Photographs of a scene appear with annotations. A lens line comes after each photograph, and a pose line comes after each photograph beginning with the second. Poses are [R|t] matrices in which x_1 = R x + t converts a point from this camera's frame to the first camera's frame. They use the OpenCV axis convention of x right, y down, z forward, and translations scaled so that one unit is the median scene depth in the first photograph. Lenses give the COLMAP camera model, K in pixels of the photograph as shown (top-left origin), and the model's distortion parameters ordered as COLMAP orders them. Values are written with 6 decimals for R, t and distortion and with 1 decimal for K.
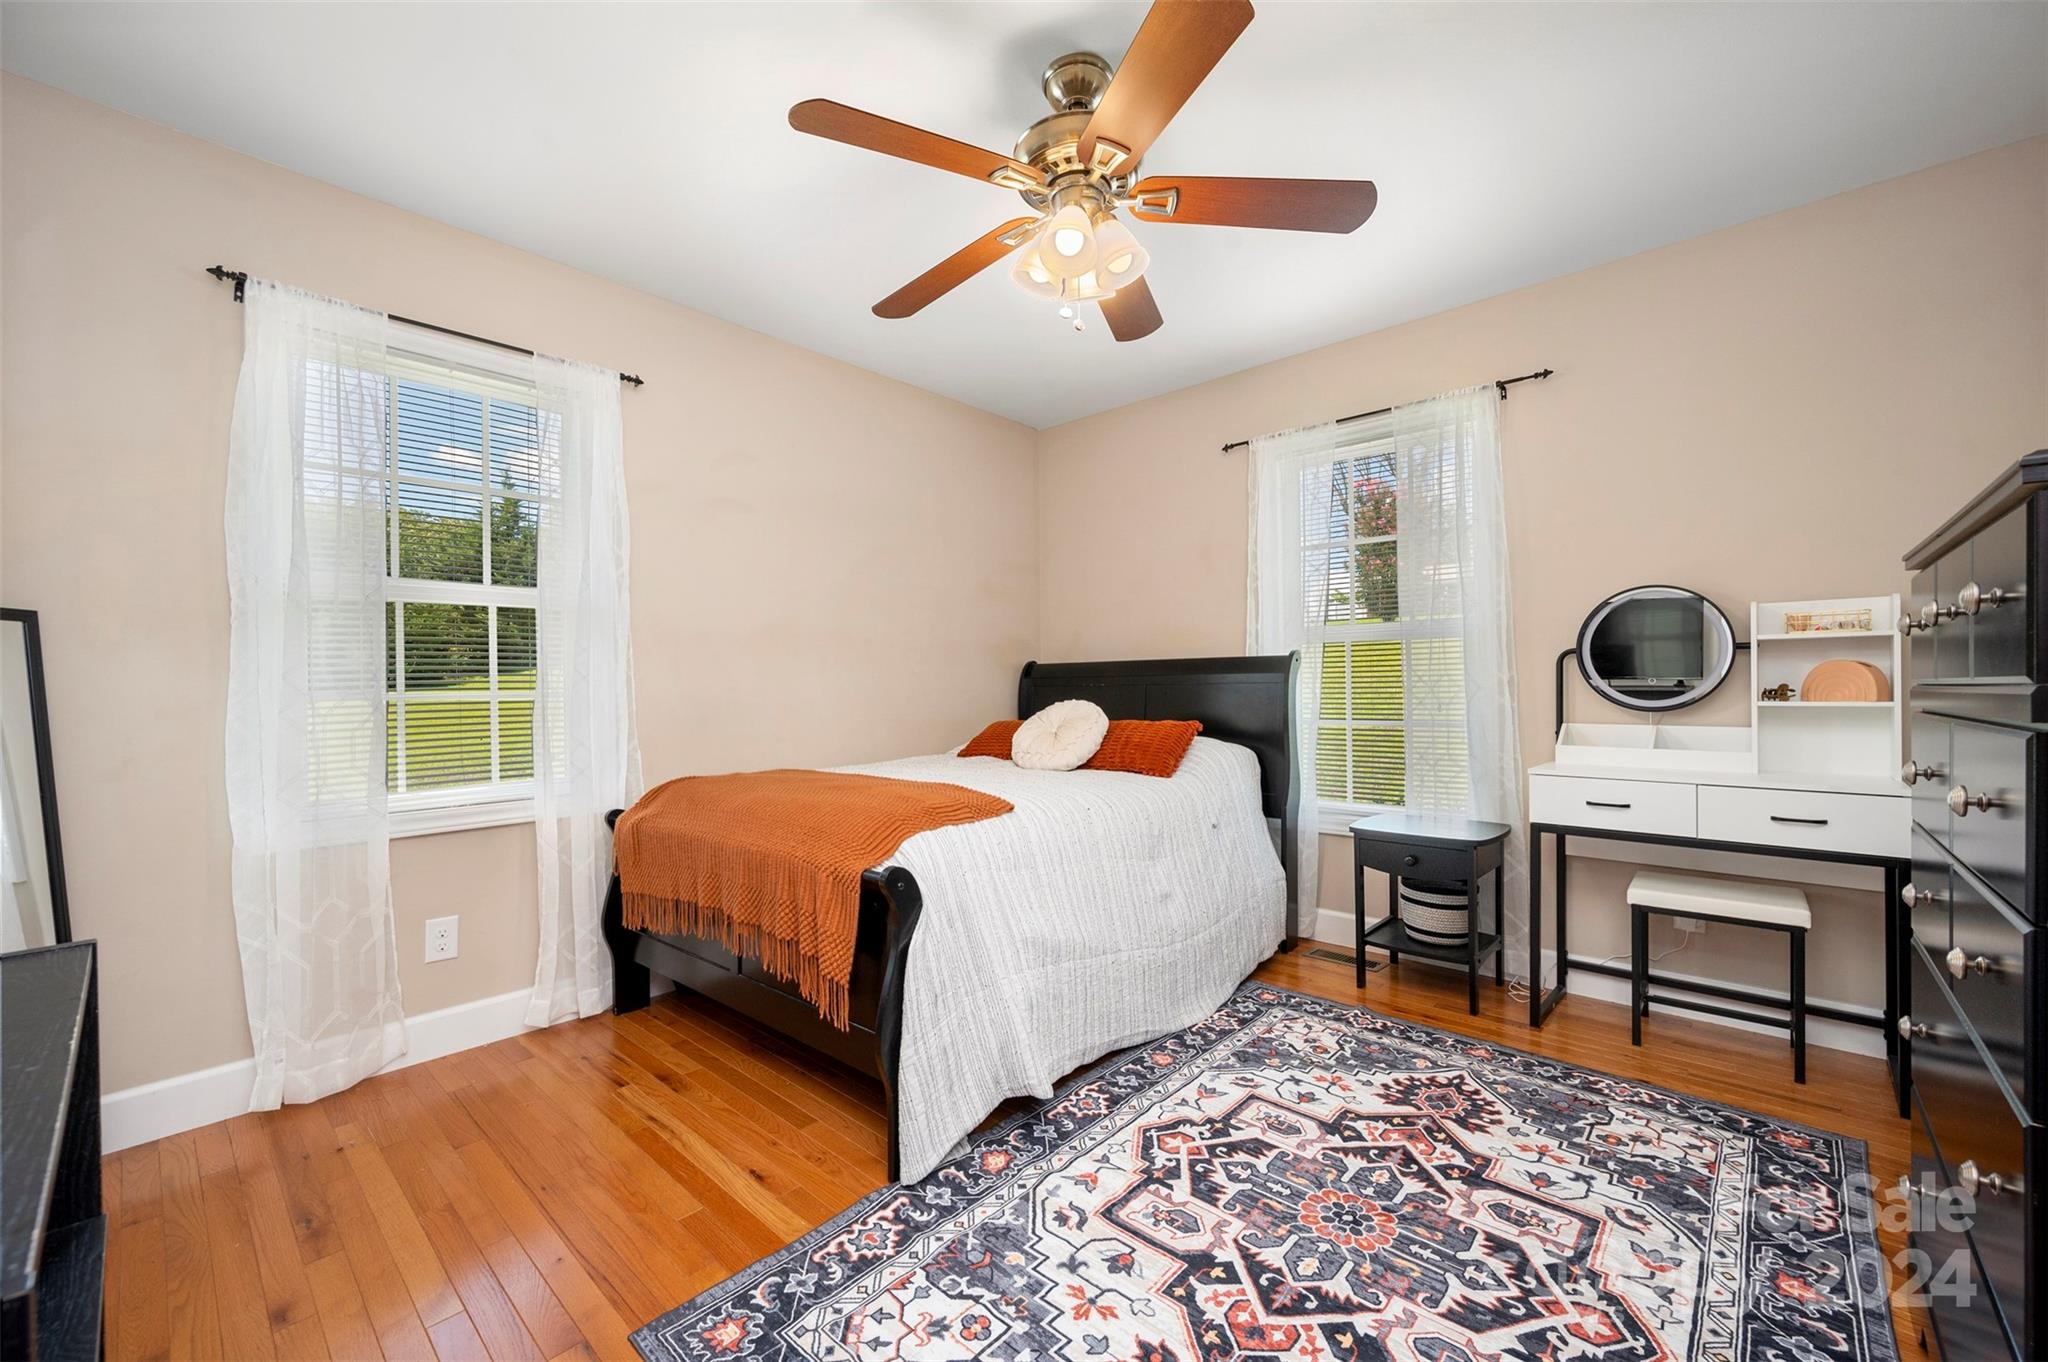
lens RADIAL K [[811.9, 0, 1023.0], [0, 811.9, 688.7], [0, 0, 1]] dist [0.003084, 0.000097]
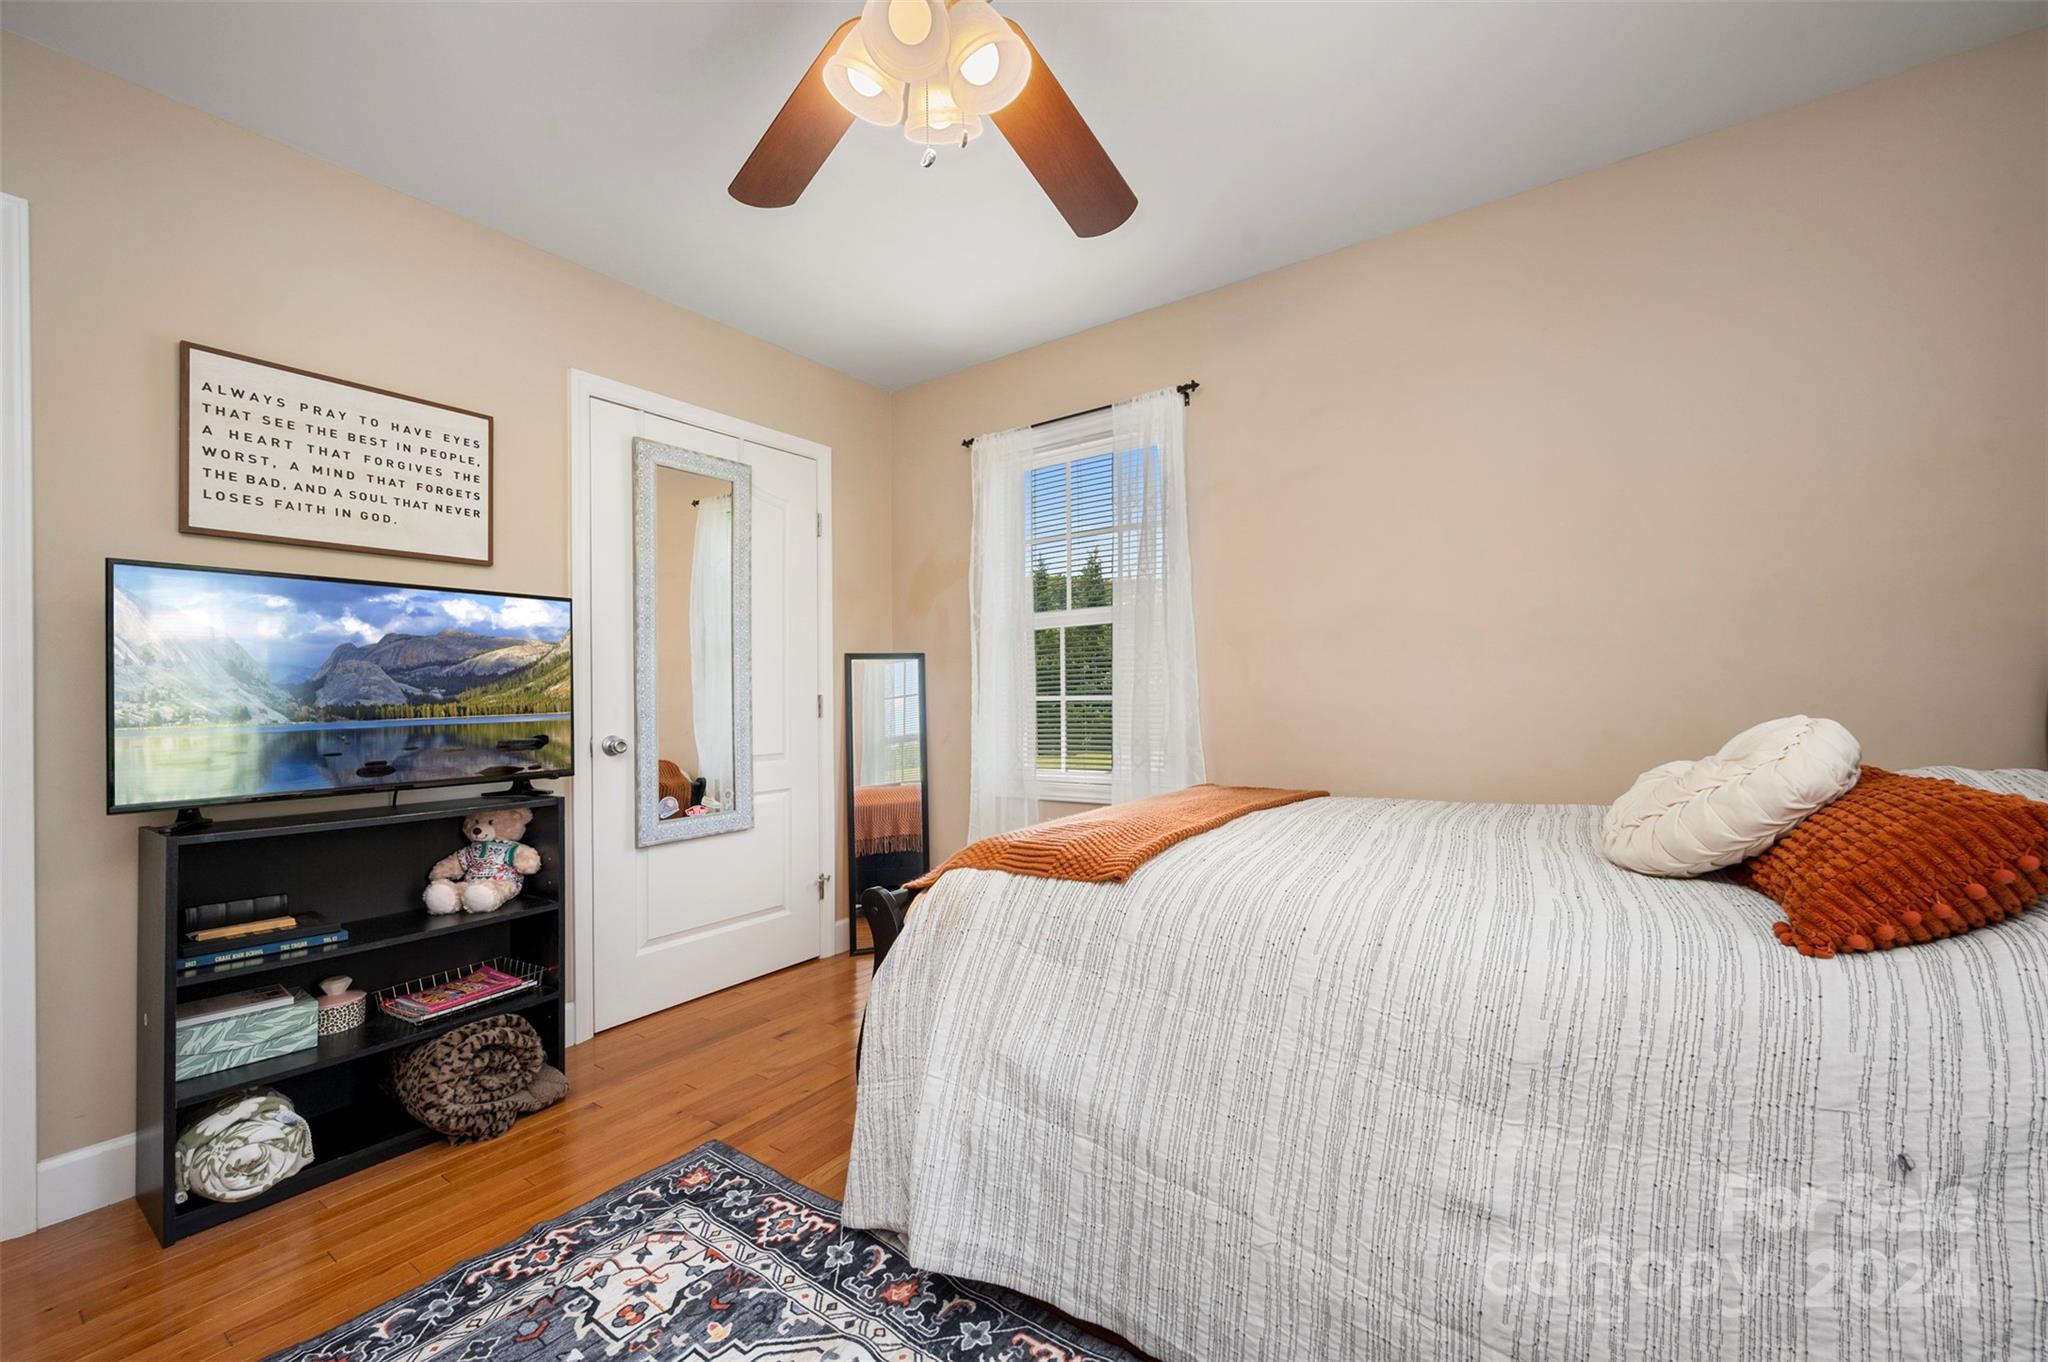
lens RADIAL K [[811.9, 0, 1023.4], [0, 811.9, 687.8], [0, 0, 1]] dist [0.003084, 0.000097]
pose [[0.122520, 0.000030, -0.992466, 0.690966], [0.013021, 0.999914, 0.001638, -0.011427], [0.992381, -0.013123, 0.122509, 0.916041]]
